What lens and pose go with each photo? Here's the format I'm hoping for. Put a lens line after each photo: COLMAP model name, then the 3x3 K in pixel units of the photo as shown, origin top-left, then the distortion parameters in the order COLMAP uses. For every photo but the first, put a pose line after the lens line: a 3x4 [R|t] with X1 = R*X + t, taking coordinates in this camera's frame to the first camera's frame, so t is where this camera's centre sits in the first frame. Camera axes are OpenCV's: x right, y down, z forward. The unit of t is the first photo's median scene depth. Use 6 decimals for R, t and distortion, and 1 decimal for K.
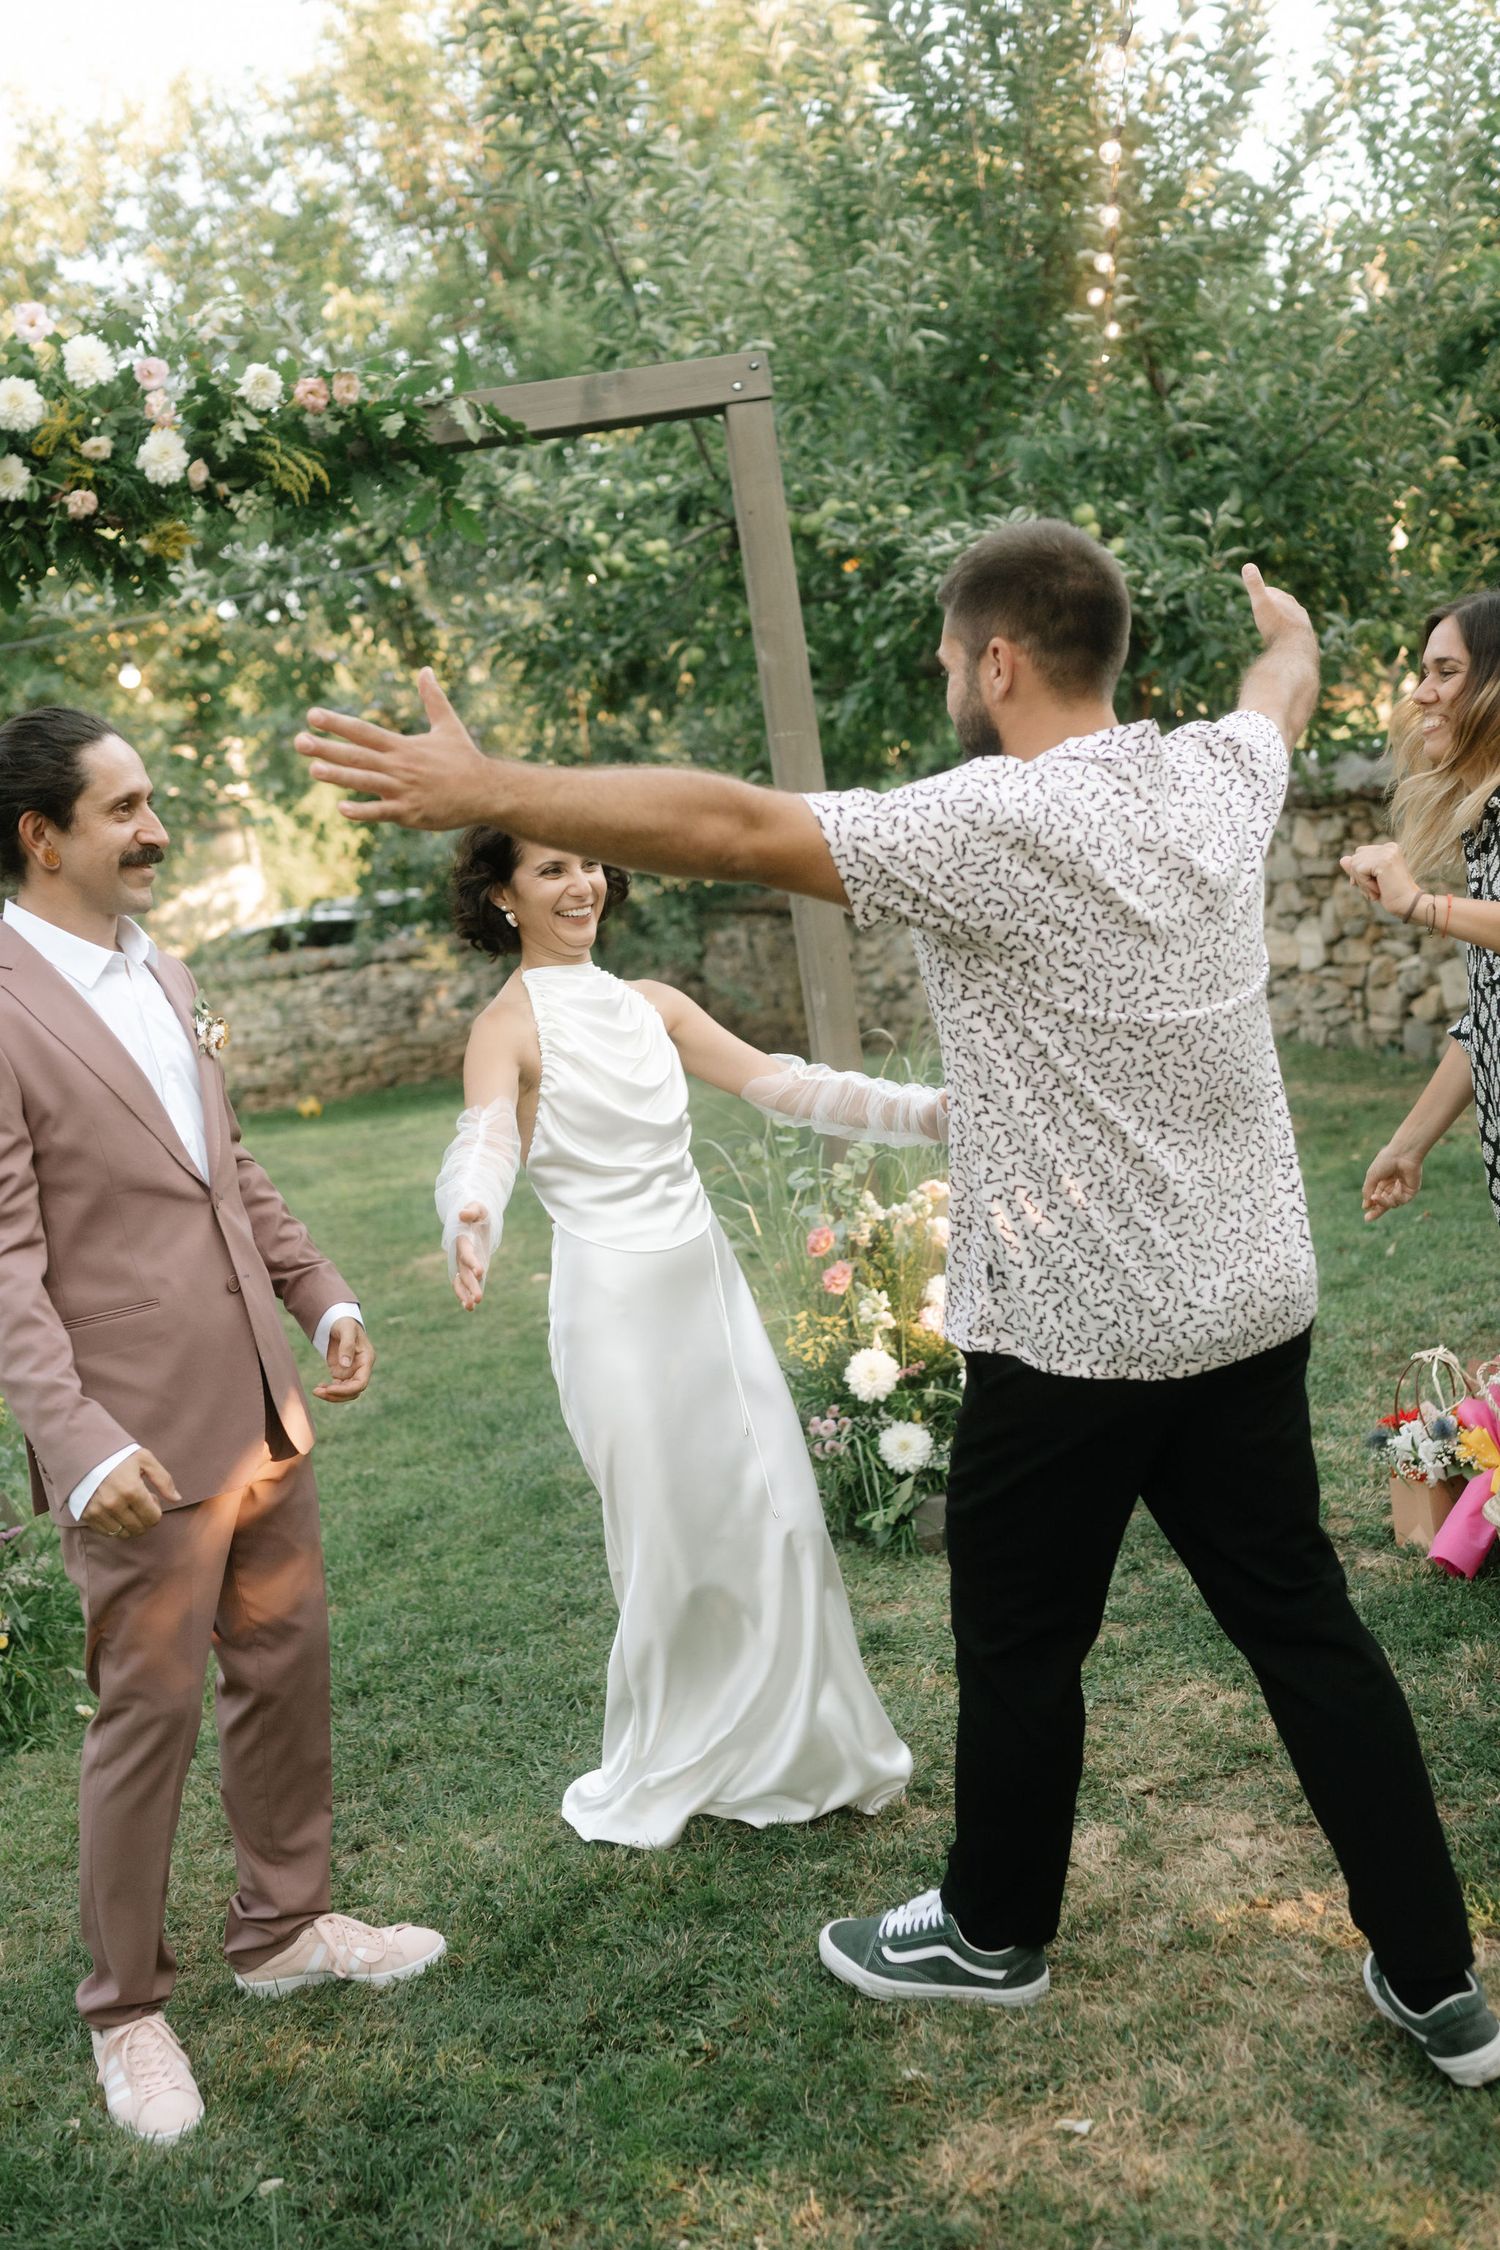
lens RADIAL K [[2297.1, 0, 705.1], [0, 2297.1, 1125.5], [0, 0, 1]] dist [-0.002536, 0.030159]
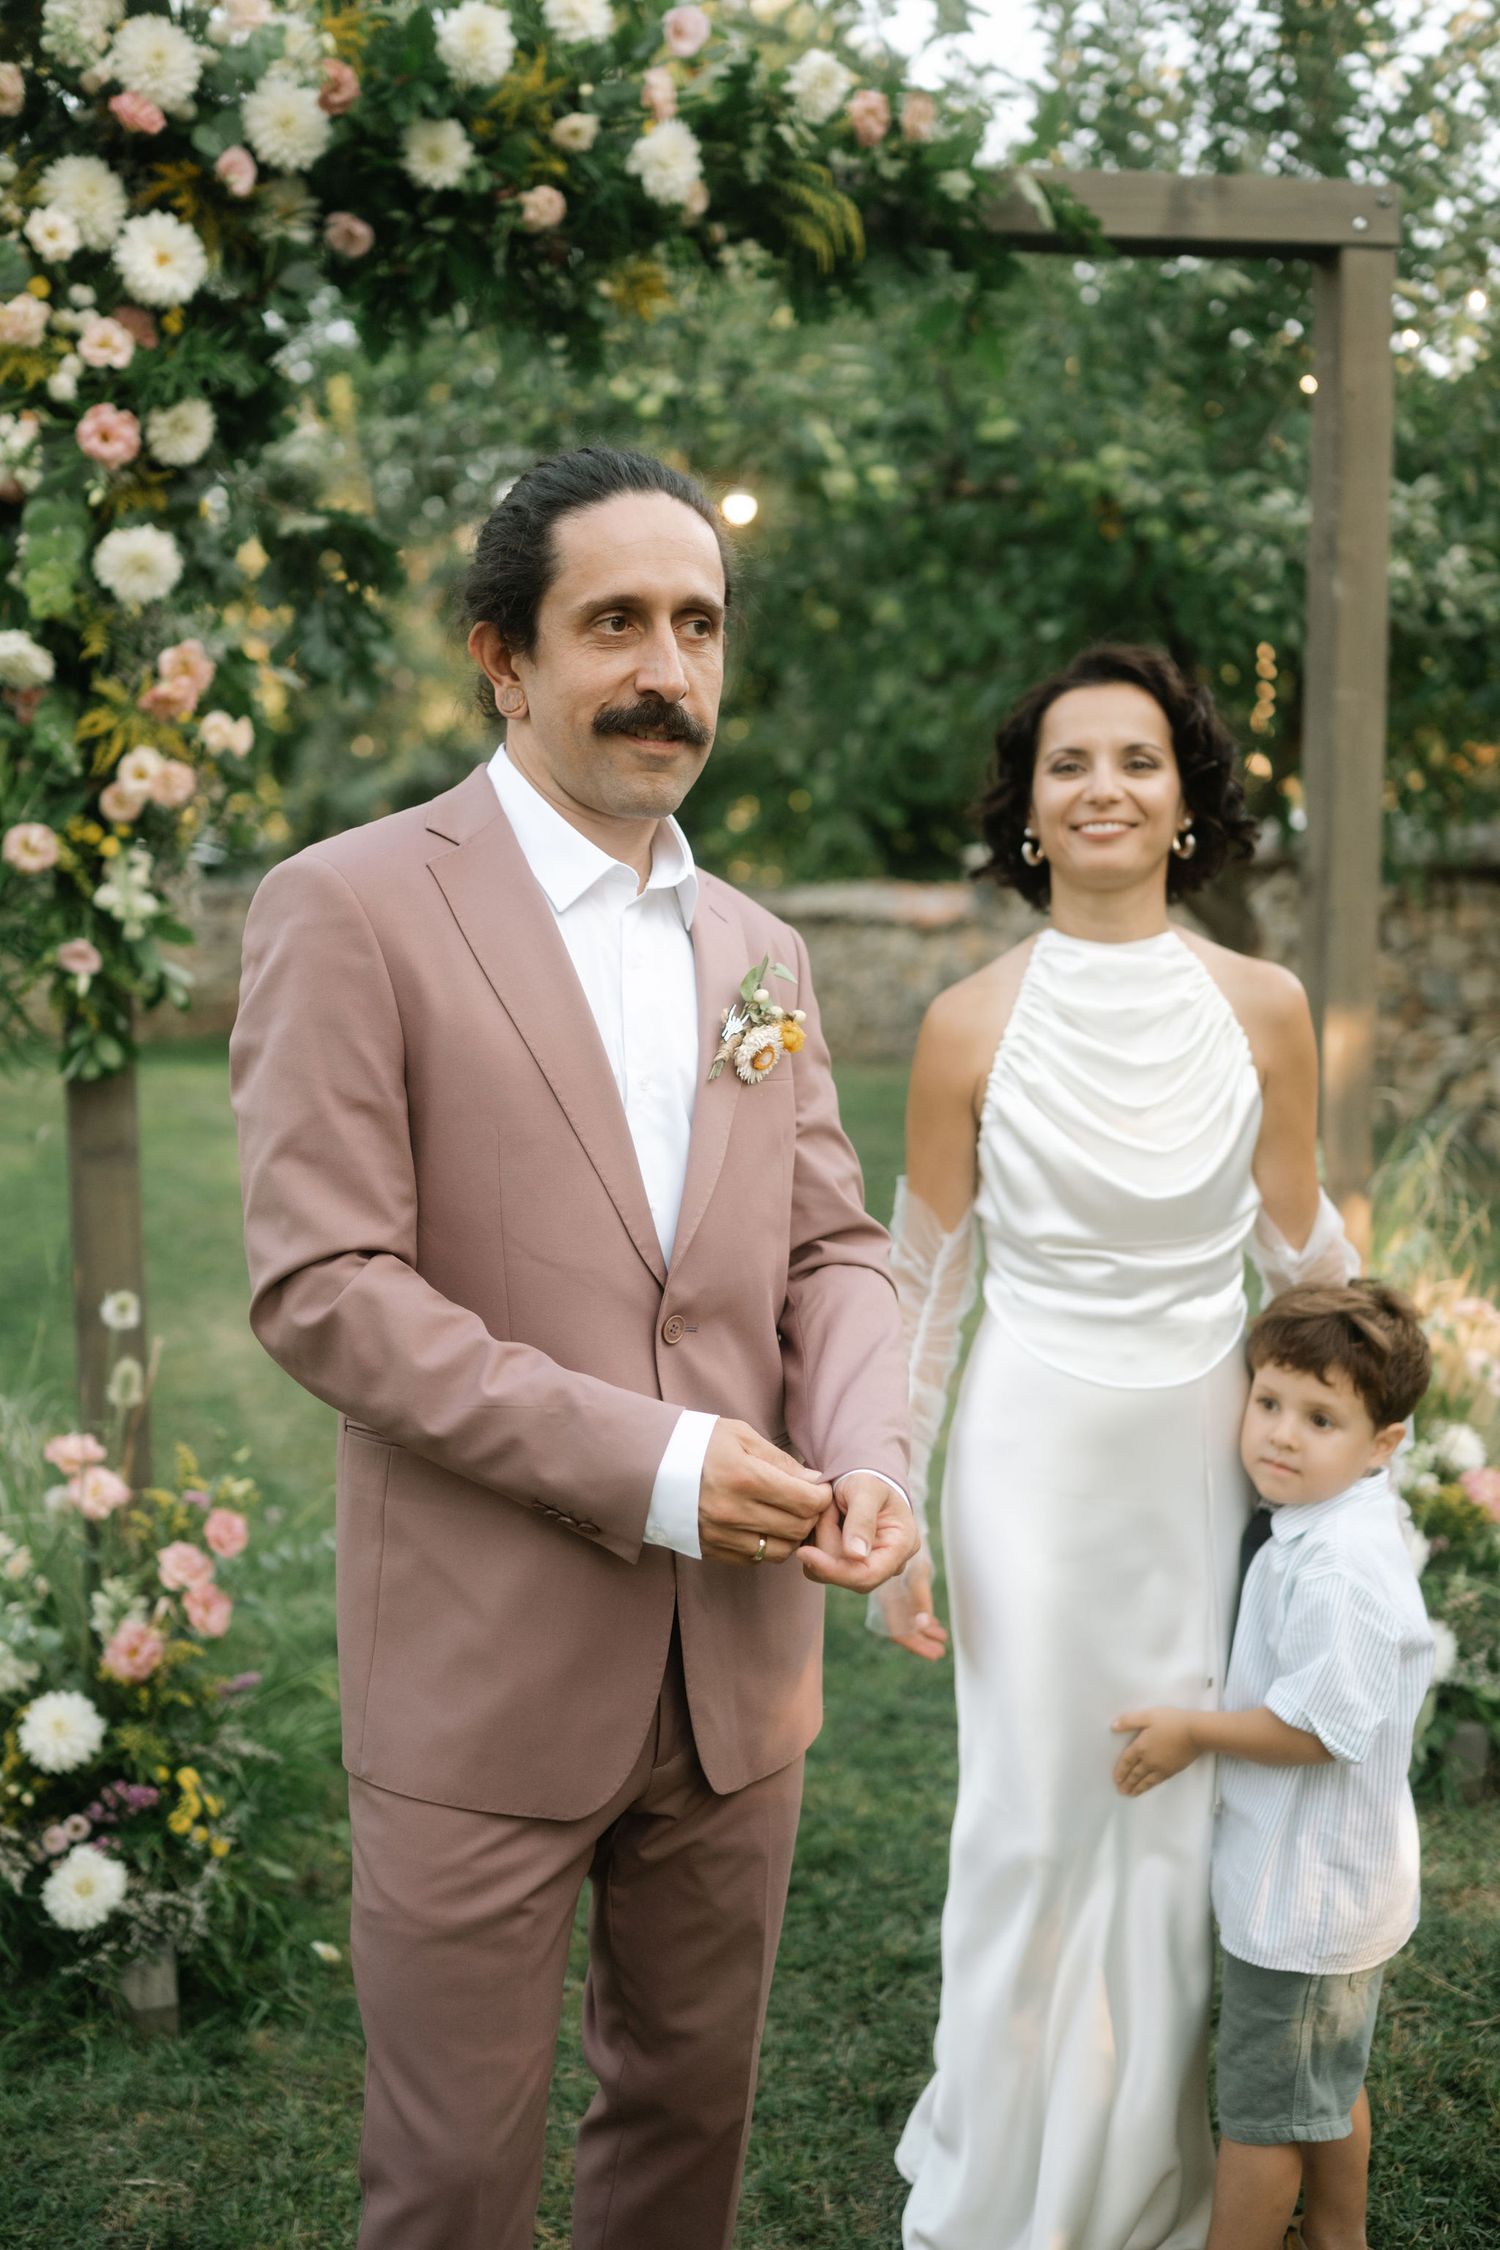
lens RADIAL K [[2169.8, 0, 740.9], [0, 2169.8, 1119.5], [0, 0, 1]] dist [-0.001332, 0.011557]
pose [[0.985156, 0.118349, 0.124345, -0.252542], [-0.119025, 0.992889, -0.002002, -0.006191], [-0.123697, -0.012827, 0.992237, 0.334468]]
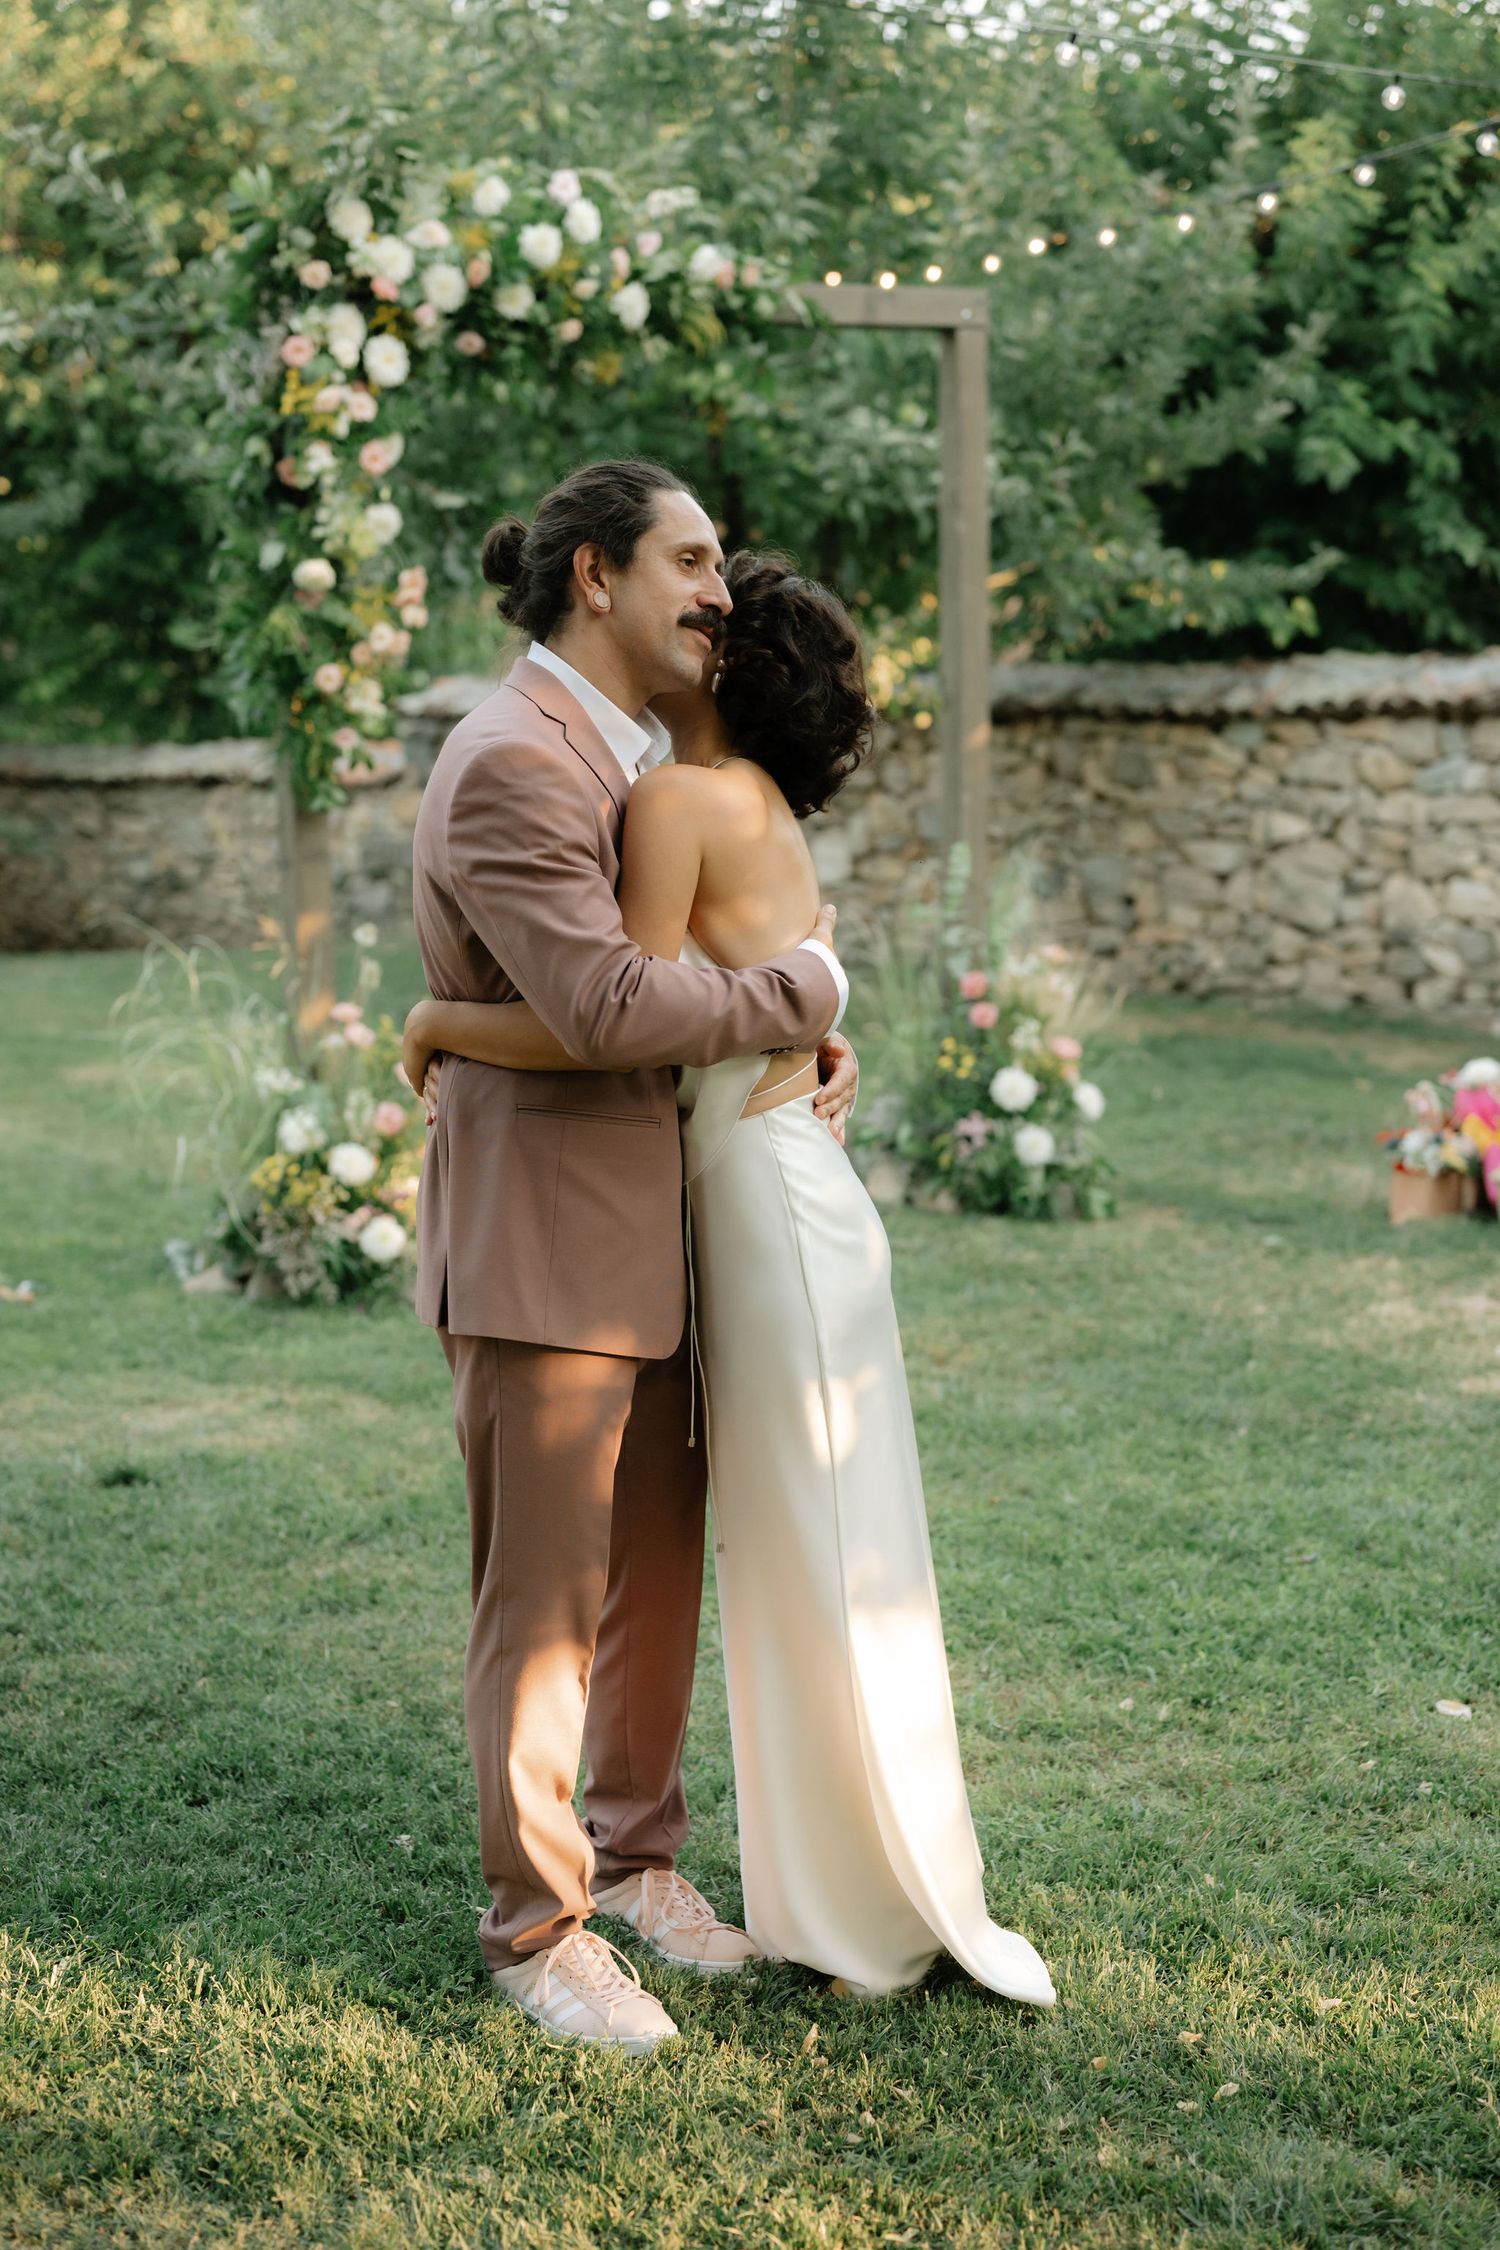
lens RADIAL K [[3218.7, 0, 690.9], [0, 3218.7, 1119.8], [0, 0, 1]] dist [-0.010187, -0.024872]
pose [[0.922358, 0.081036, 0.377742, -0.813911], [-0.077477, 0.996690, -0.024635, 0.192680], [-0.378488, -0.006544, 0.925583, -0.639865]]
